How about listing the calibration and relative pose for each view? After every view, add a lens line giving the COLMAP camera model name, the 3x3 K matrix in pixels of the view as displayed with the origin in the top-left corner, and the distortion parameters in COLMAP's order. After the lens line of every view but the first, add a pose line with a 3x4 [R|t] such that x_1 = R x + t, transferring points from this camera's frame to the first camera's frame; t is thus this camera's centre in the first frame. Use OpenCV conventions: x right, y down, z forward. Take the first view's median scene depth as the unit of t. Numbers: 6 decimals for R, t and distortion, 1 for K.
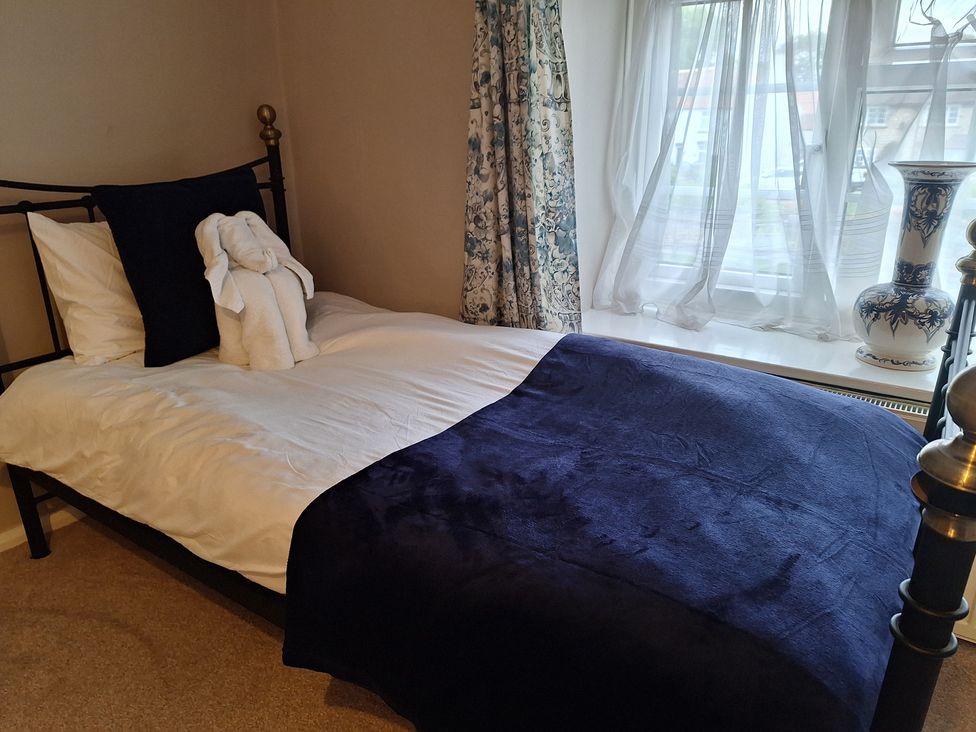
lens RADIAL K [[696.1, 0, 495.9], [0, 696.1, 371.5], [0, 0, 1]] dist [0.073361, -0.072247]
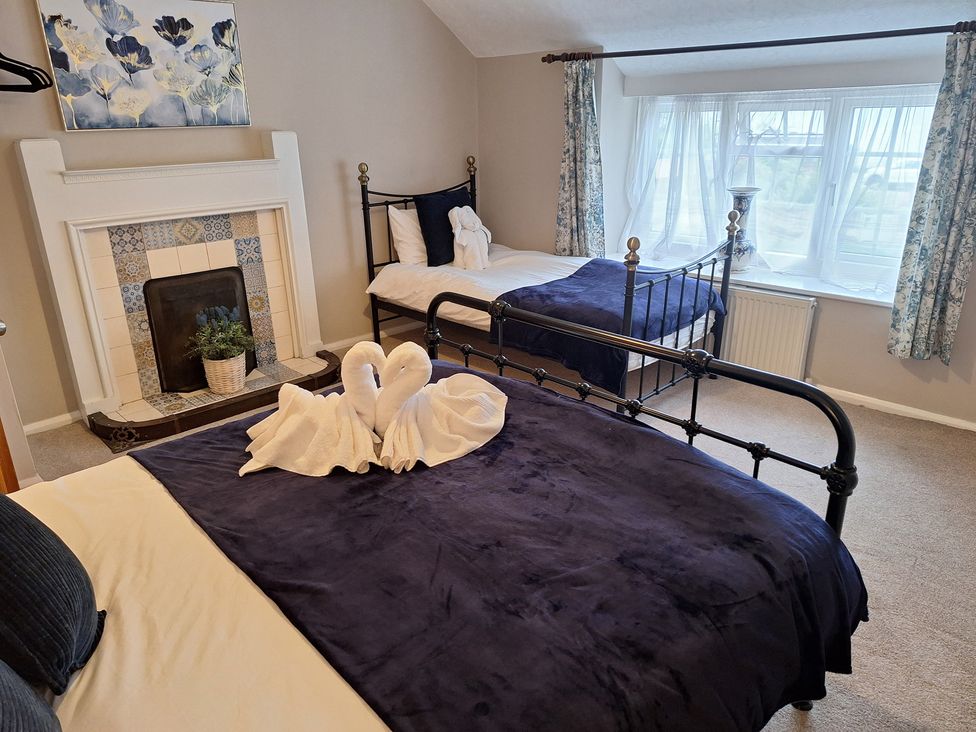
lens RADIAL K [[696.1, 0, 488.7], [0, 696.1, 370.2], [0, 0, 1]] dist [0.073361, -0.072247]
pose [[0.982983, 0.053811, -0.175641, 0.183481], [-0.050960, 0.998486, 0.020708, 0.301246], [0.176489, -0.011405, 0.984237, -1.440137]]
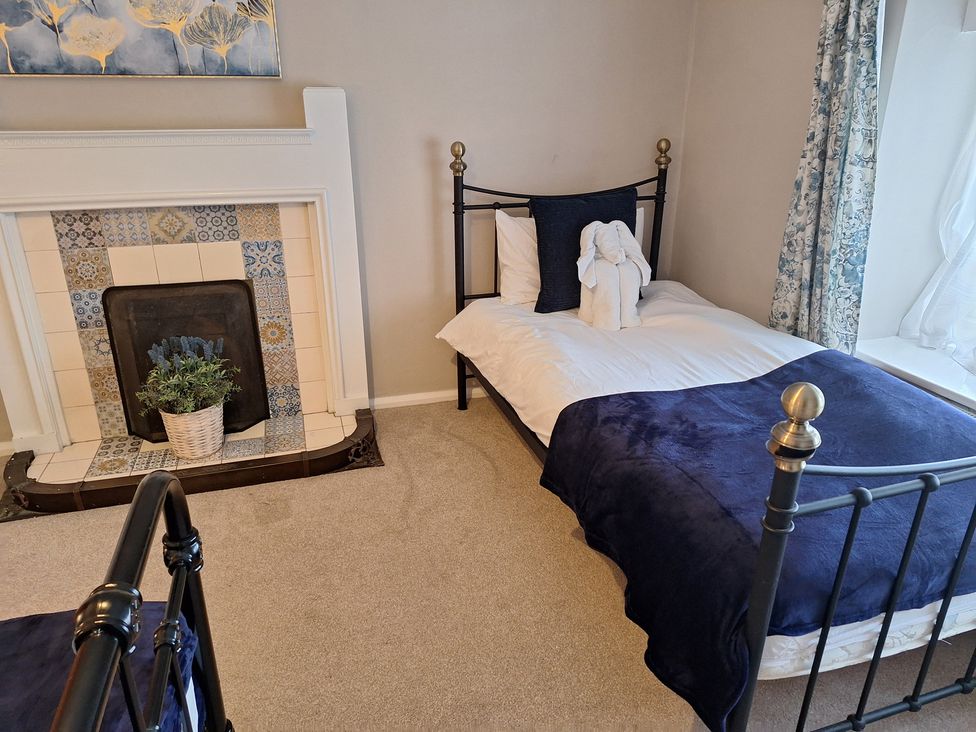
lens RADIAL K [[696.1, 0, 478.1], [0, 696.1, 362.5], [0, 0, 1]] dist [0.073361, -0.072247]
pose [[0.785214, 0.230918, -0.574557, 0.339576], [-0.213934, 0.971896, 0.098239, -0.021931], [0.581095, 0.045779, 0.812547, -0.359759]]
